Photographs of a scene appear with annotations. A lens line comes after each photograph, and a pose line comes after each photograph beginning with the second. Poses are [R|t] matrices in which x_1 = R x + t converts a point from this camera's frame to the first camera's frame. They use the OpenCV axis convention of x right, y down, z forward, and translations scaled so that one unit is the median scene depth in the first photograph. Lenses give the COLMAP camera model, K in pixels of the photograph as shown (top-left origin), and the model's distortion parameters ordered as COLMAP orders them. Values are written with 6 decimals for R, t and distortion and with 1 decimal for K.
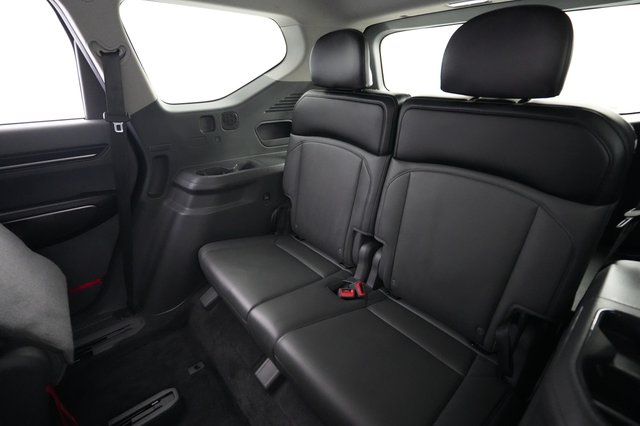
lens RADIAL K [[295.8, 0, 320.0], [0, 295.8, 213.0], [0, 0, 1]] dist [0.022943, 0.000166]
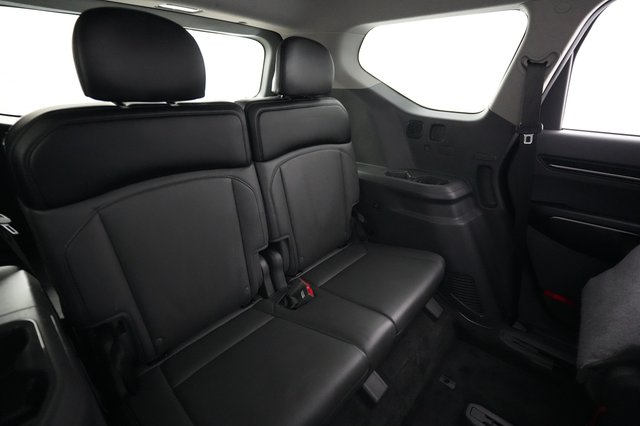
lens RADIAL K [[307.3, 0, 320.0], [0, 307.3, 213.0], [0, 0, 1]] dist [0.001784, 0.000322]
pose [[-0.135539, -0.394131, 0.909005, -0.833671], [0.401890, 0.816731, 0.414047, -0.407856], [-0.905601, 0.421440, 0.047698, 0.870939]]
